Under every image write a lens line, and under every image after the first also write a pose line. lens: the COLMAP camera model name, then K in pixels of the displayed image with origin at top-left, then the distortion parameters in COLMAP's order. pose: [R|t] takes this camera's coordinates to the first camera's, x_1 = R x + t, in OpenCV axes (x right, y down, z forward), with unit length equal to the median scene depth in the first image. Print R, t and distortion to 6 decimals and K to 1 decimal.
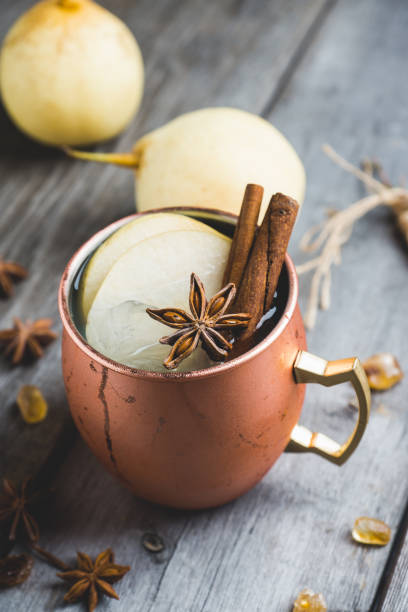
lens RADIAL K [[1386.4, 0, 204.0], [0, 1386.4, 306.0], [0, 0, 1]] dist [-0.033148, 0.205594]
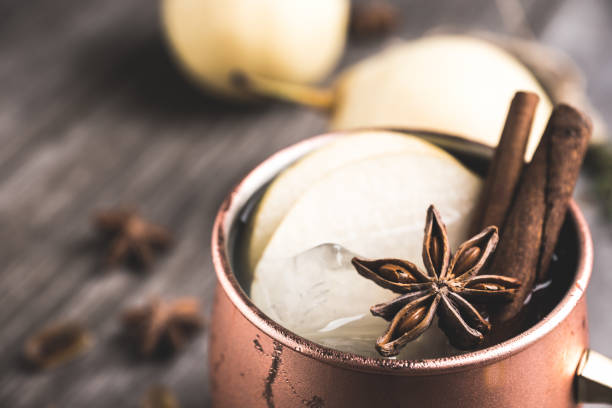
lens RADIAL K [[1132.1, 0, 306.0], [0, 1132.1, 204.0], [0, 0, 1]] dist [-0.072647, 0.108144]
pose [[0.996451, 0.074049, -0.040032, -0.042728], [-0.079870, 0.981878, -0.171861, 0.065638], [0.026580, 0.174449, 0.984307, 0.486400]]
